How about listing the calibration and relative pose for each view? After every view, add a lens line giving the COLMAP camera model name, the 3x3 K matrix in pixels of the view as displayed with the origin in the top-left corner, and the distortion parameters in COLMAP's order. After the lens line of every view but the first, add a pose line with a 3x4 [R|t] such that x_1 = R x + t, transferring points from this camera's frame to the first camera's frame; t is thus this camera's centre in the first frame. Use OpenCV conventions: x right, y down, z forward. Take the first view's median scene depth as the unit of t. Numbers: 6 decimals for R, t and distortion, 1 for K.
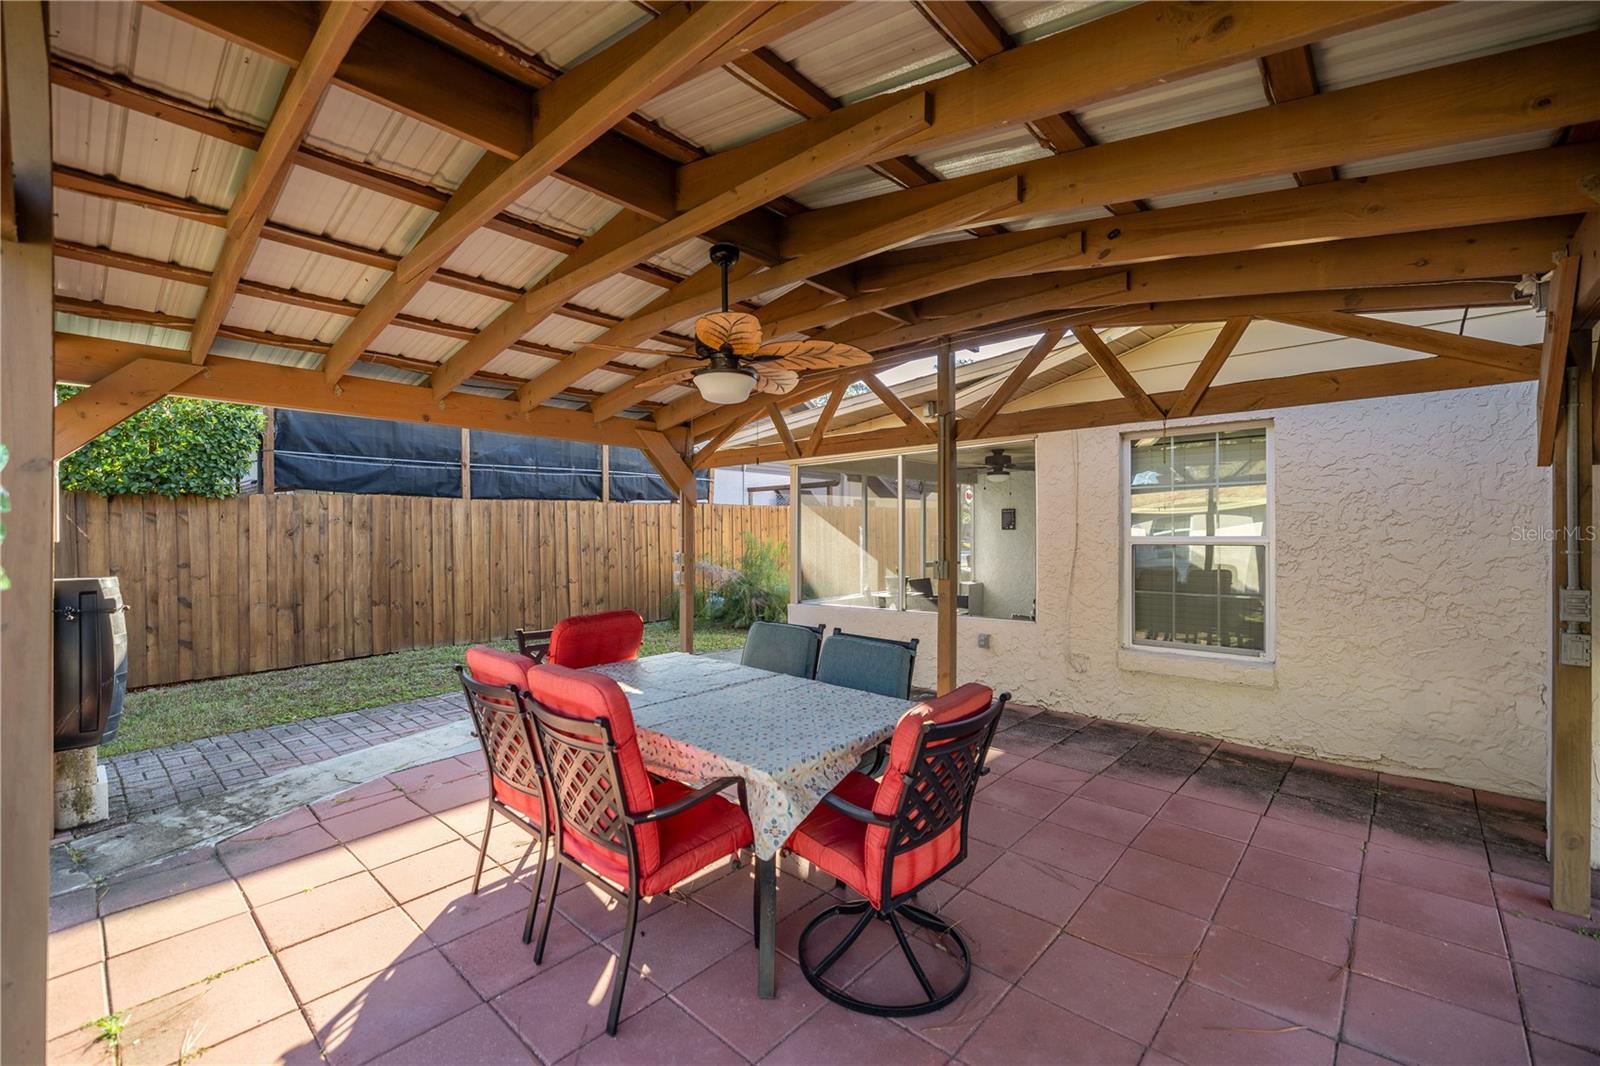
lens RADIAL K [[682.0, 0, 796.8], [0, 682.0, 537.3], [0, 0, 1]] dist [-0.004697, -0.000540]
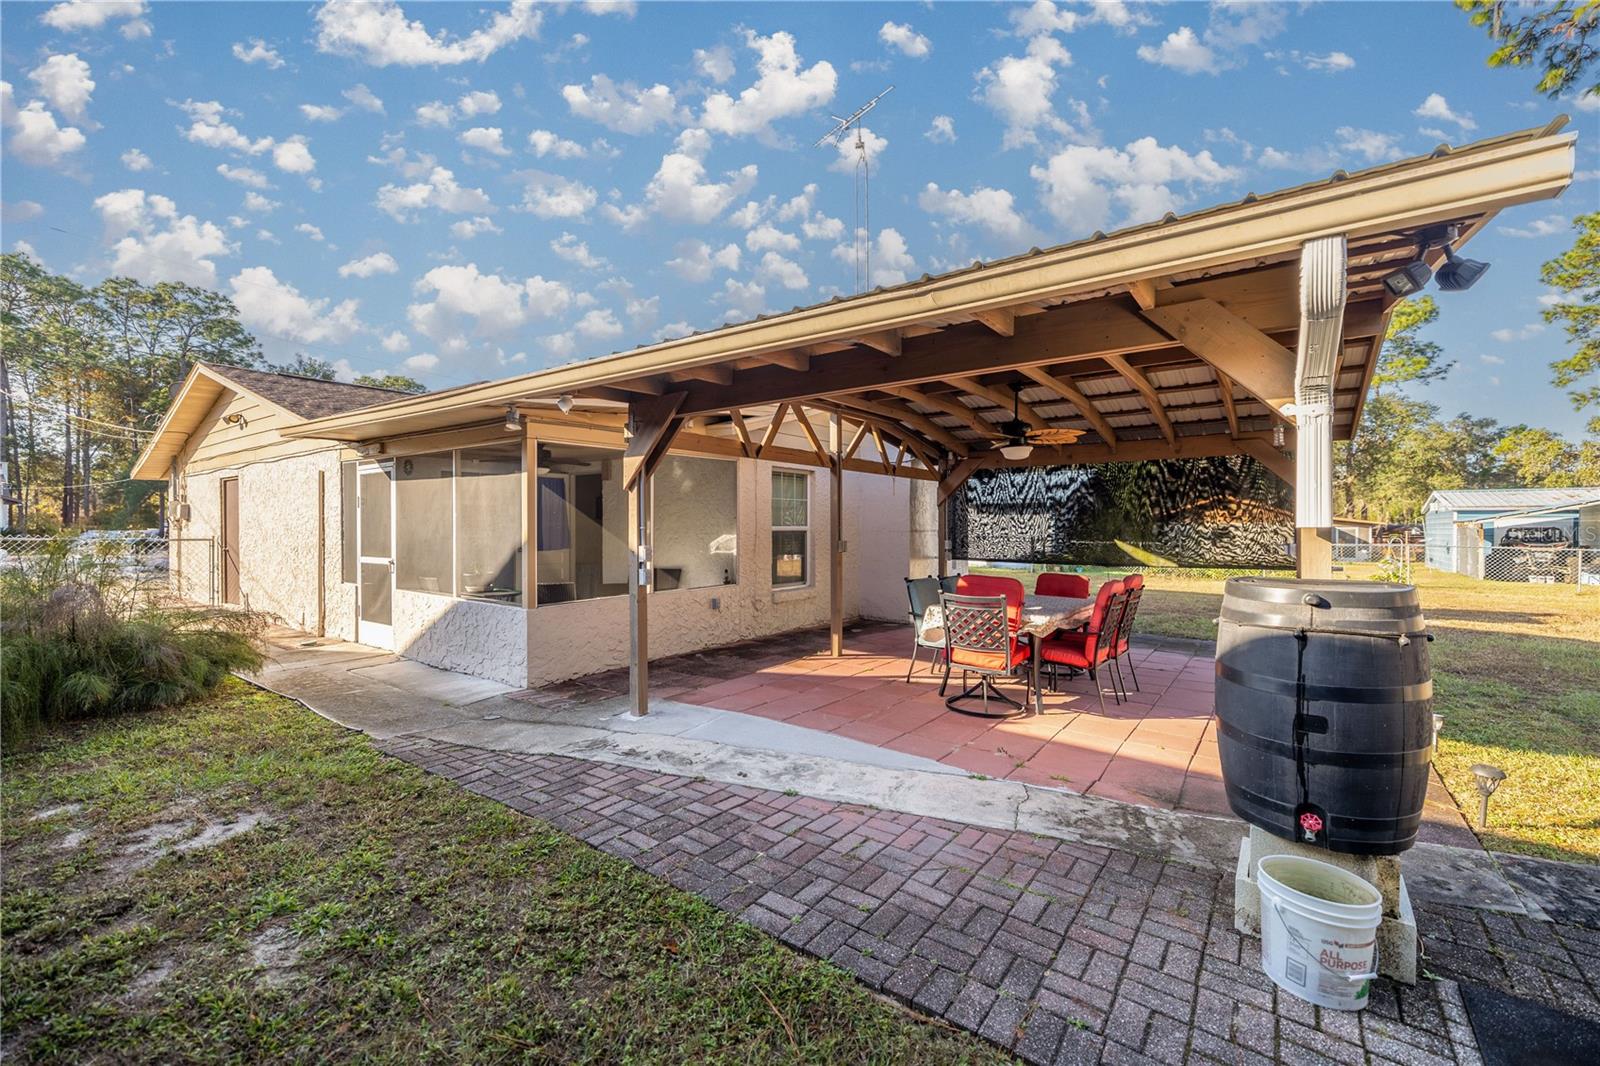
lens RADIAL K [[682.0, 0, 795.1], [0, 682.0, 528.2], [0, 0, 1]] dist [-0.004697, -0.000540]
pose [[-0.111255, -0.002747, 0.993788, -1.588962], [0.003972, 0.999987, 0.003208, 0.001021], [-0.993784, 0.004305, -0.111243, 1.461769]]
